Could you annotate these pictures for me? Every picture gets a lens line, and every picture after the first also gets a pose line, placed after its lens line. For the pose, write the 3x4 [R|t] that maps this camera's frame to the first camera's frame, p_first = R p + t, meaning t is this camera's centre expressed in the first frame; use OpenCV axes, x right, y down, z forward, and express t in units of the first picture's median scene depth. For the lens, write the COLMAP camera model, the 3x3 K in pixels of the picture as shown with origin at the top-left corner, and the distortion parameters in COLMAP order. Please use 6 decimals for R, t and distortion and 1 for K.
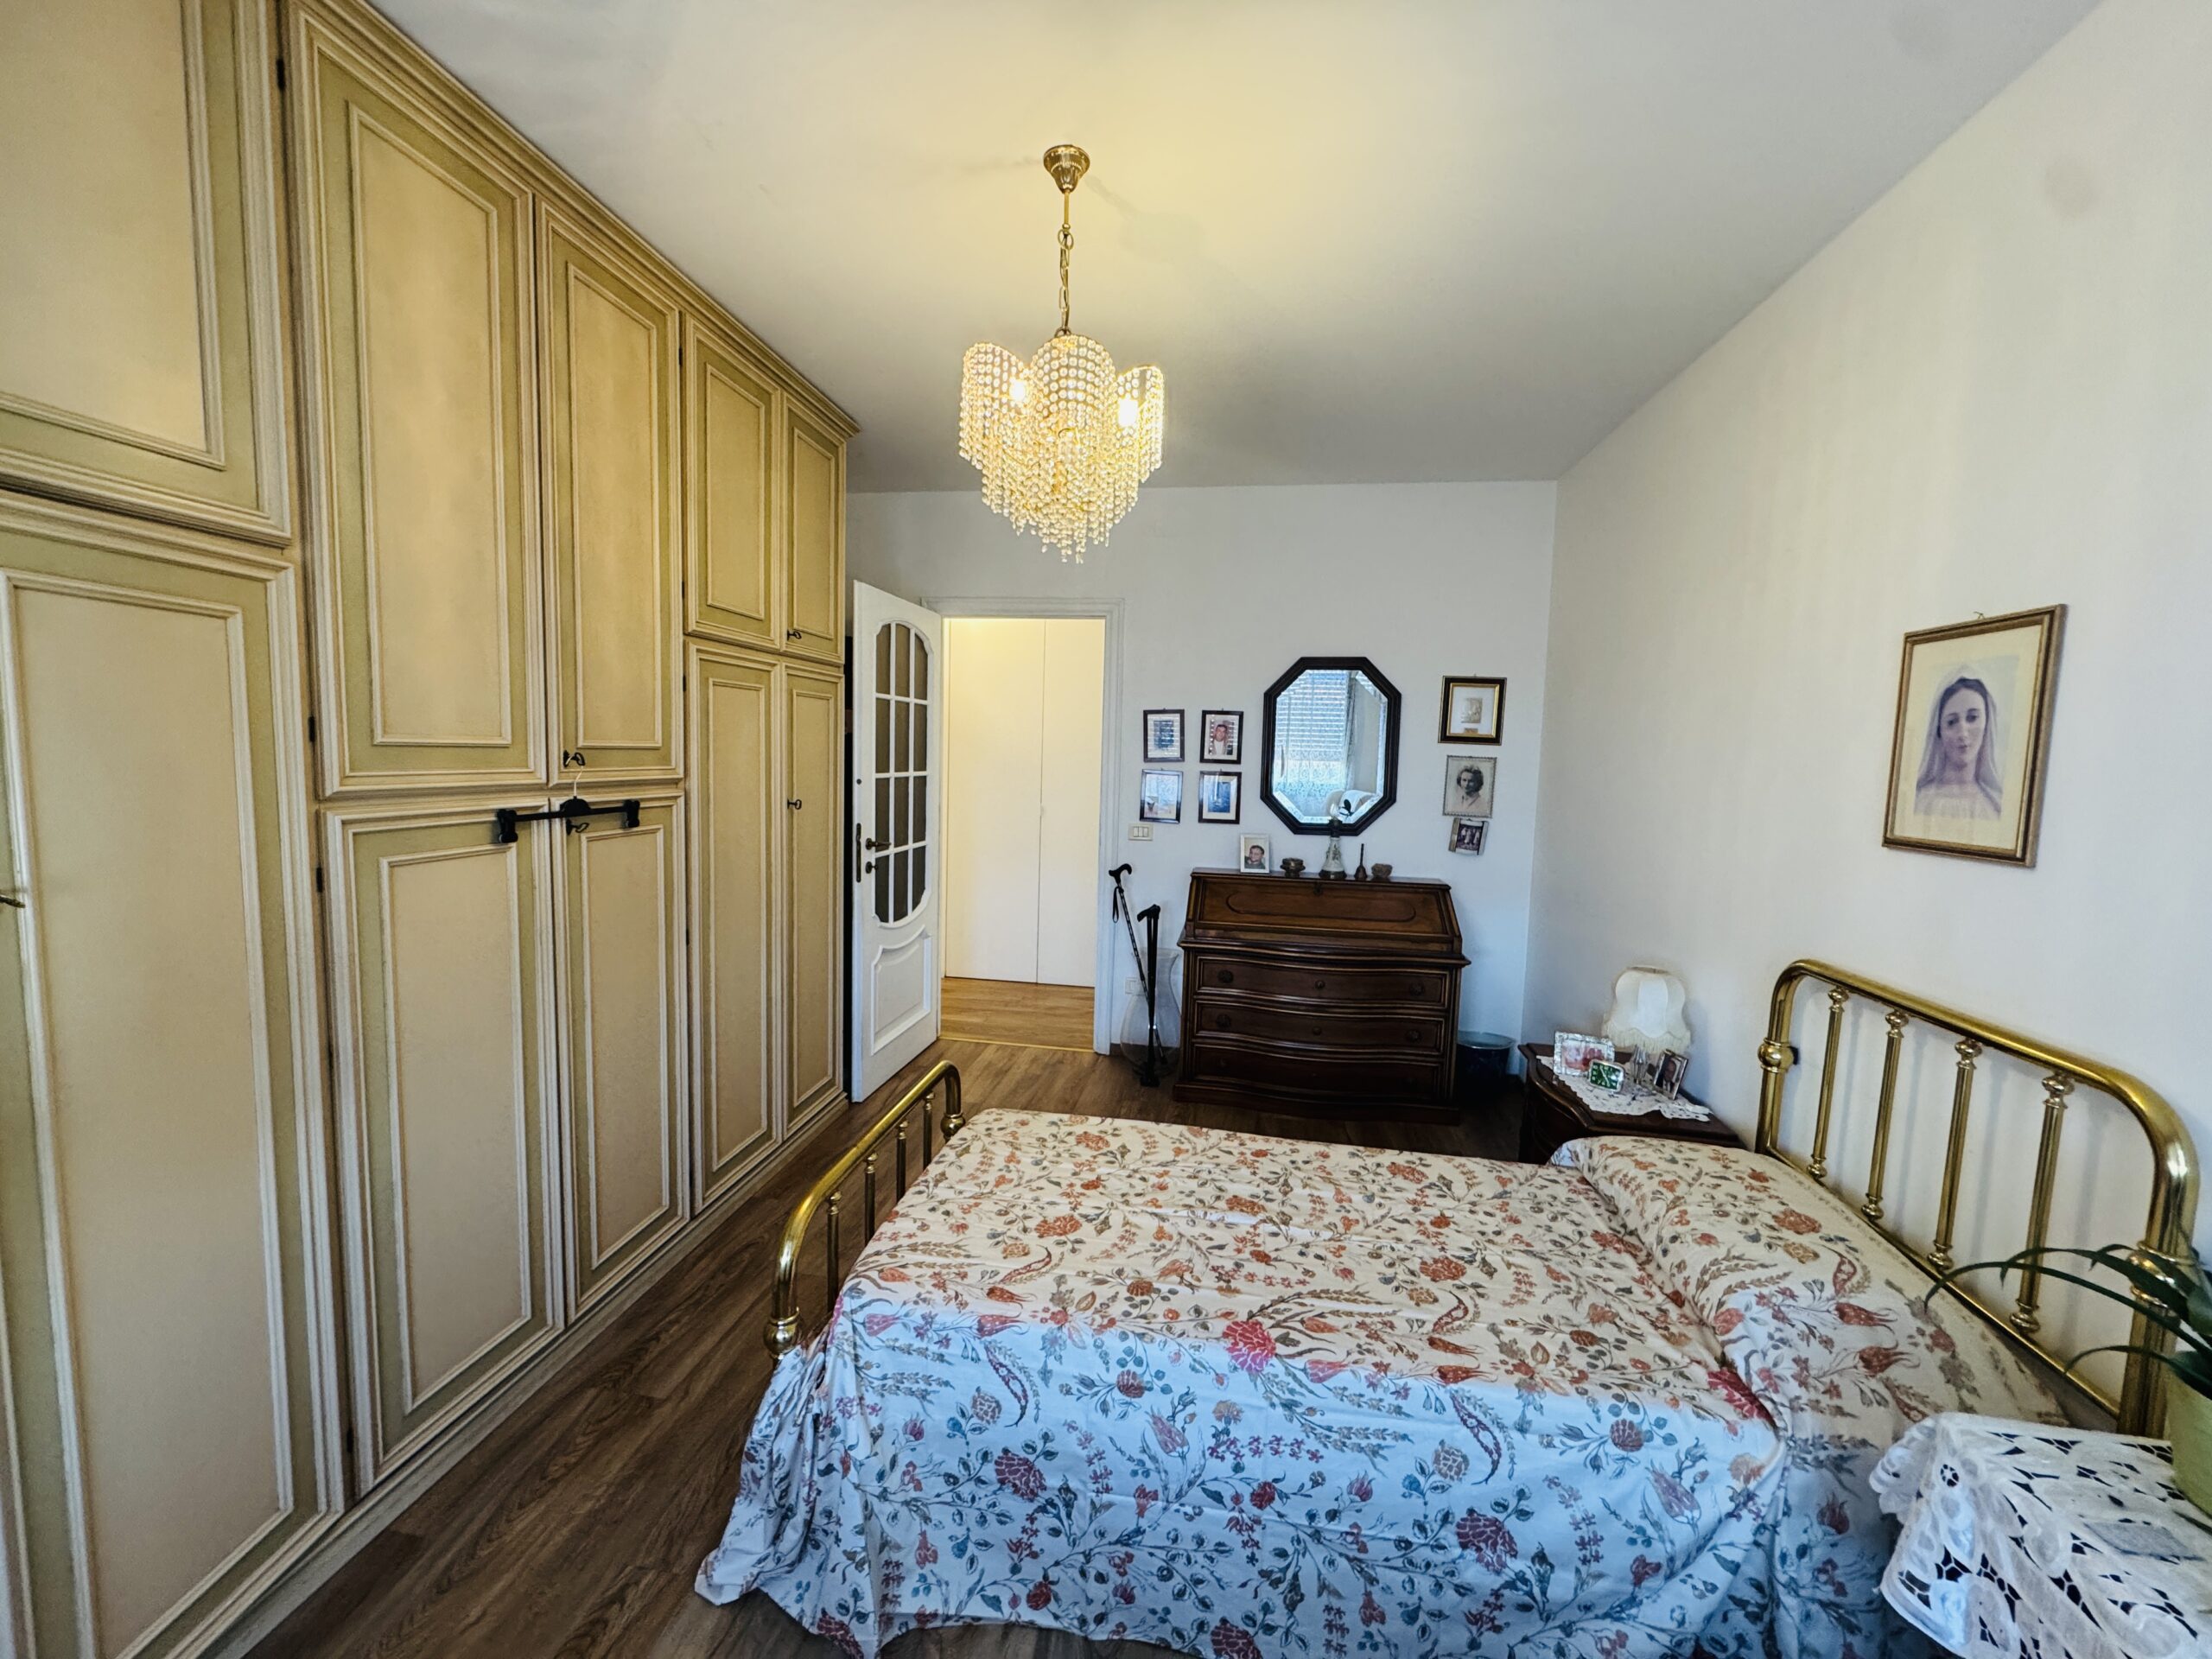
lens RADIAL K [[895.2, 0, 1106.0], [0, 895.2, 829.5], [0, 0, 1]] dist [0.002427, 0.000135]
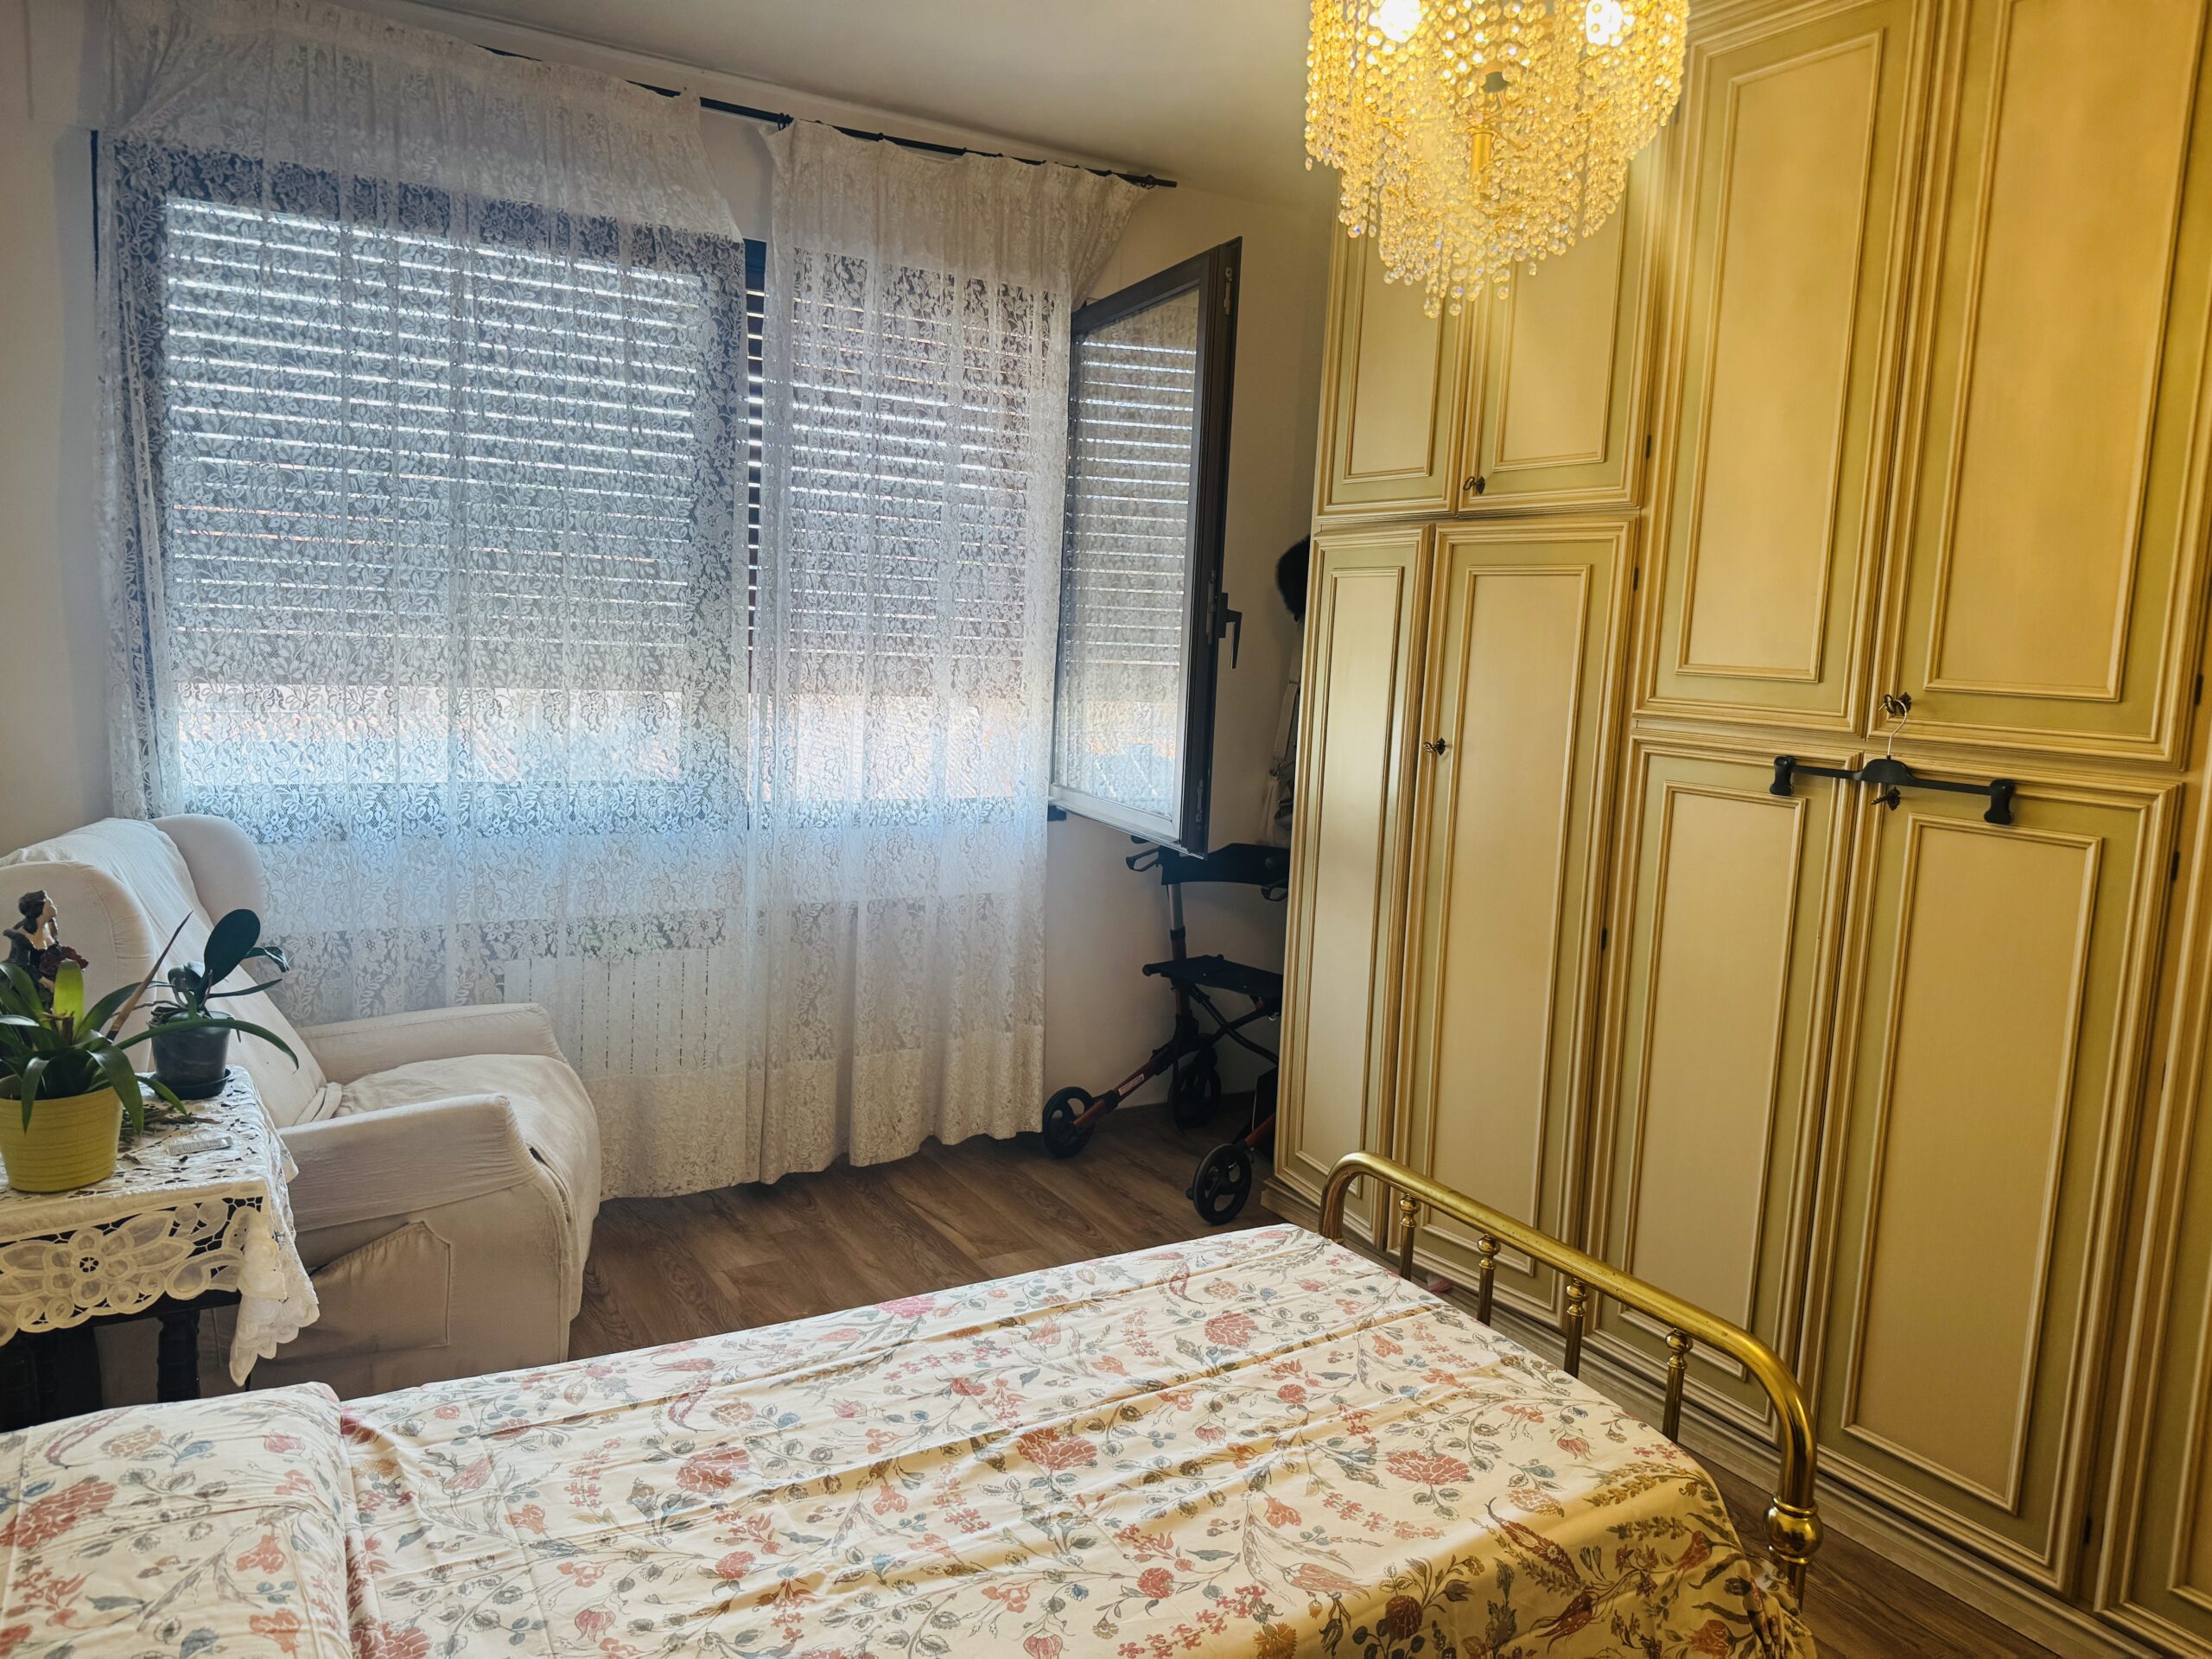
lens RADIAL K [[1547.2, 0, 1106.0], [0, 1547.2, 829.5], [0, 0, 1]] dist [0.036967, -0.059874]
pose [[-0.763117, 0.024368, -0.645801, 0.765463], [-0.123696, 0.975306, 0.182967, -0.142277], [0.634312, 0.219508, -0.741259, 1.684944]]
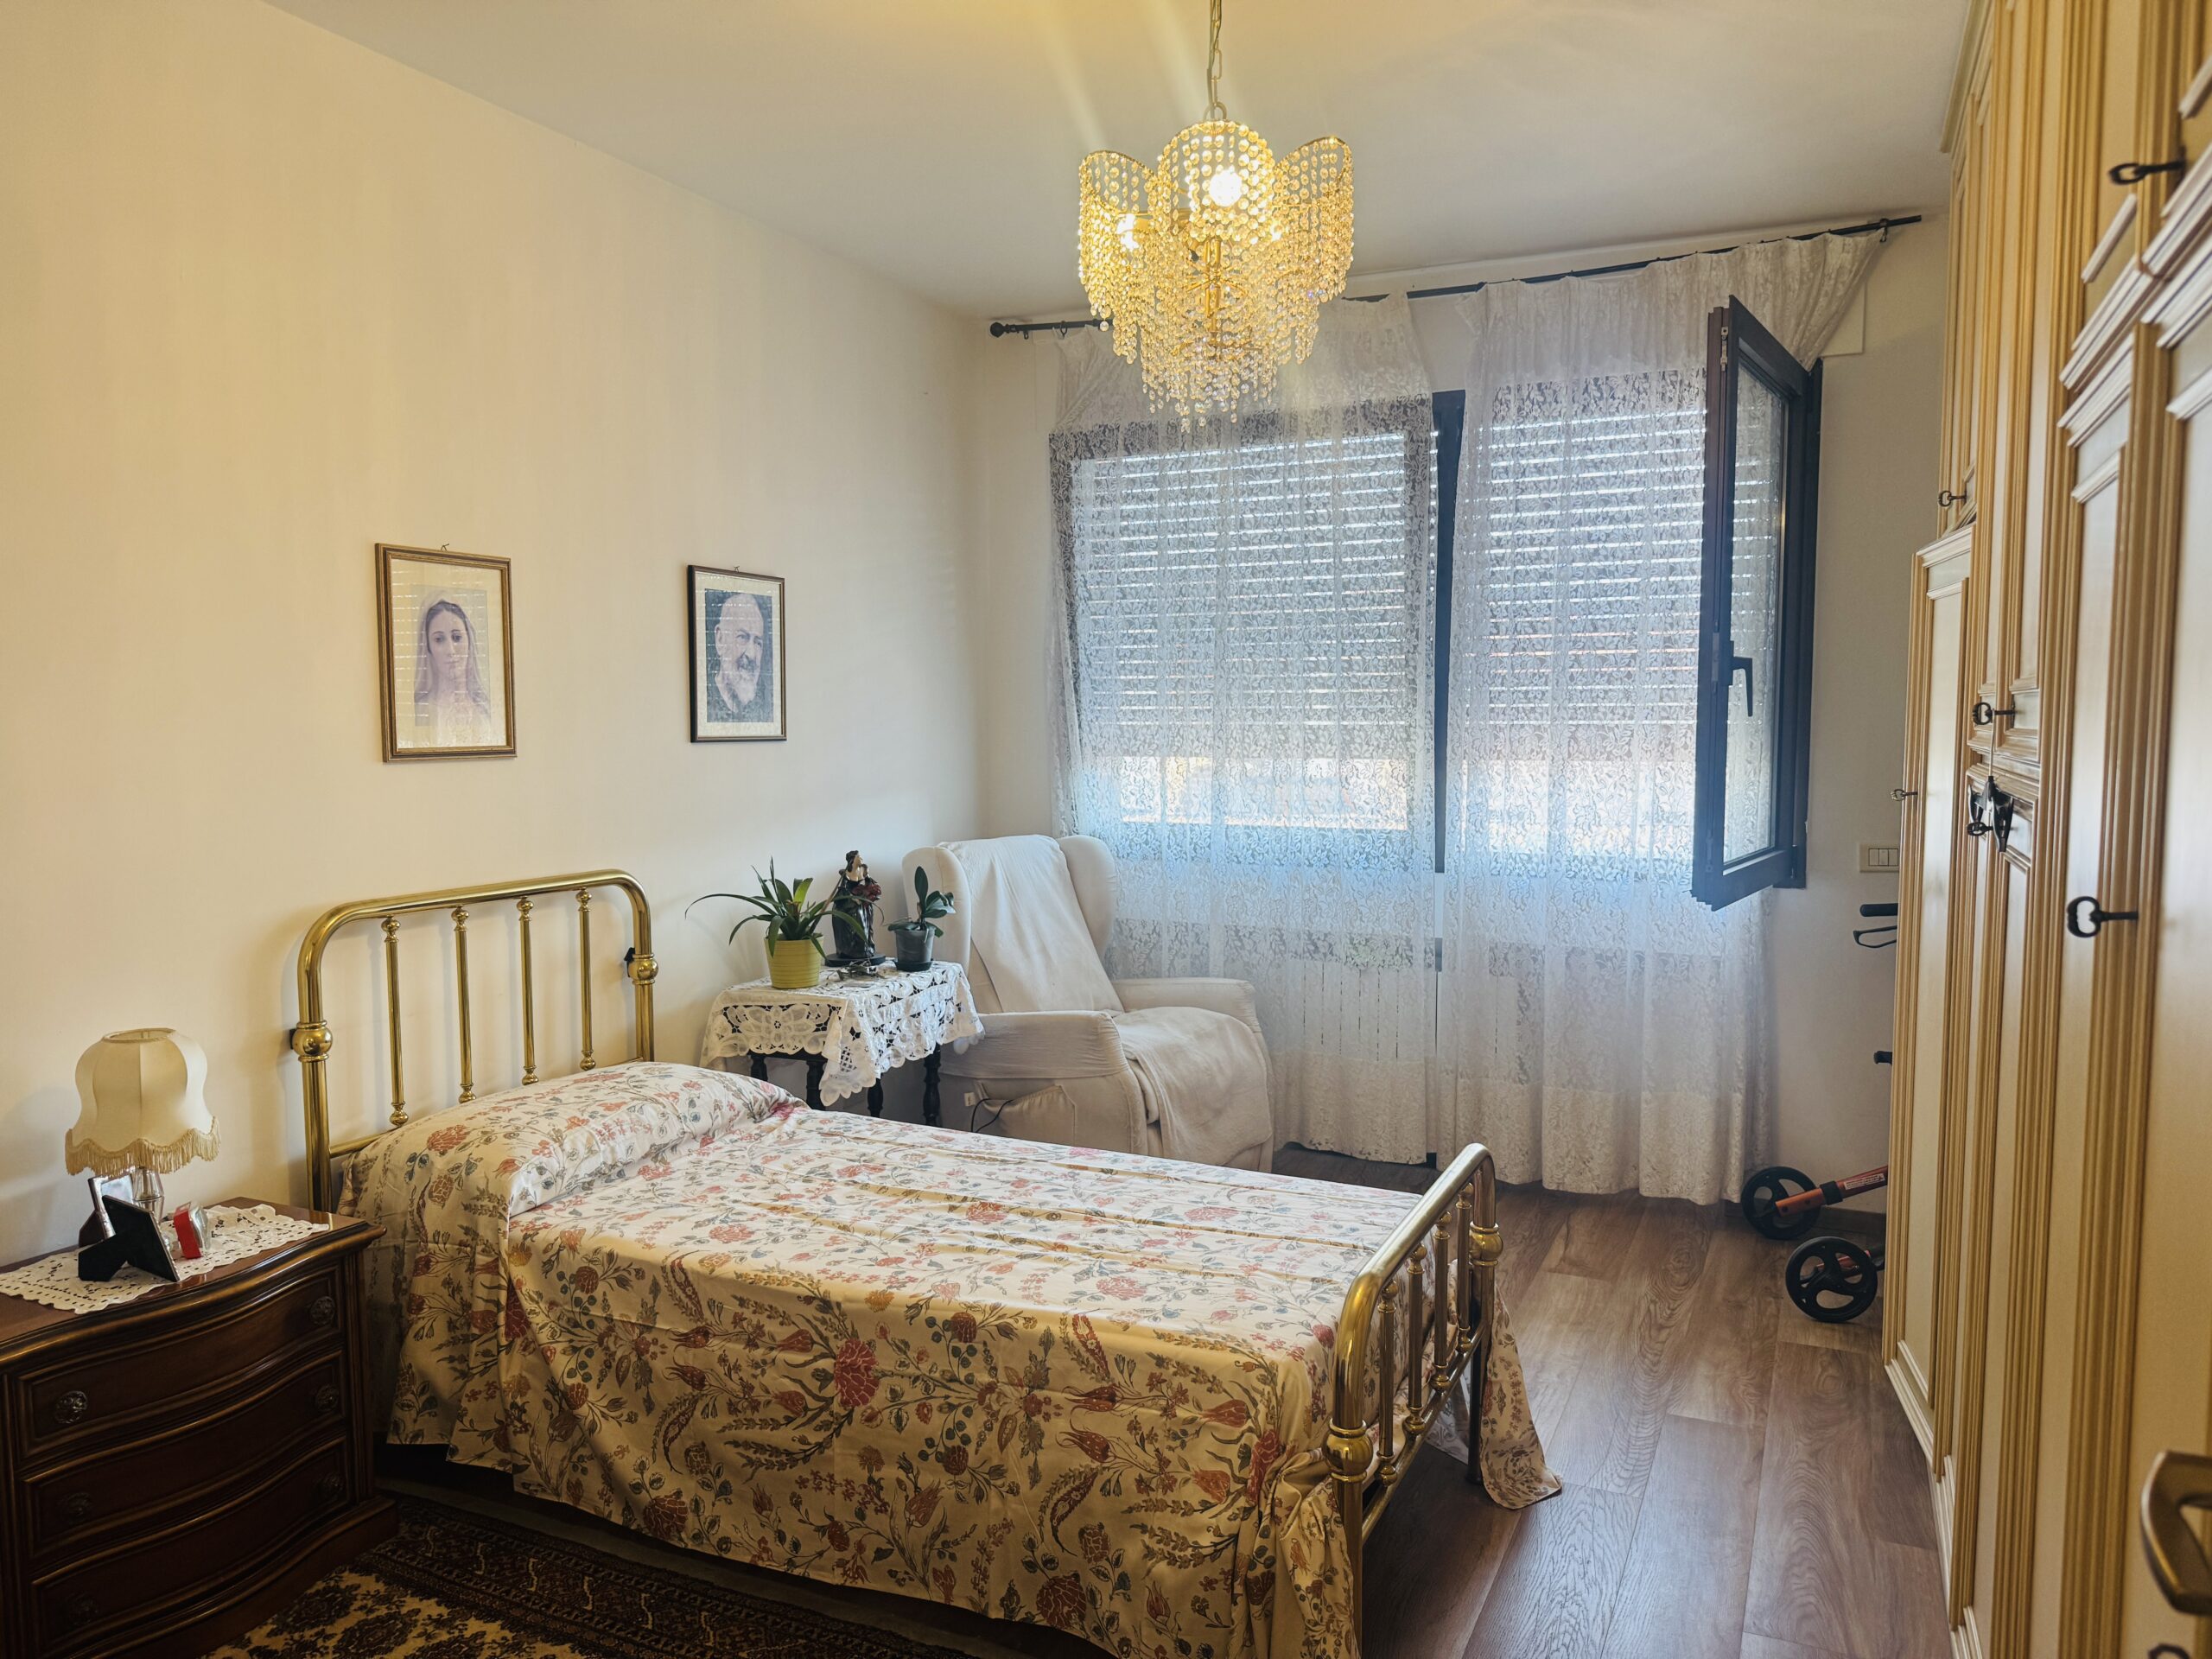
lens RADIAL K [[1543.1, 0, 1106.0], [0, 1543.1, 829.5], [0, 0, 1]] dist [0.227024, -0.428058]
pose [[-0.962442, -0.046751, 0.267432, -0.339982], [-0.001151, 0.985755, 0.168182, -0.193349], [-0.271485, 0.161558, -0.948786, 2.363258]]
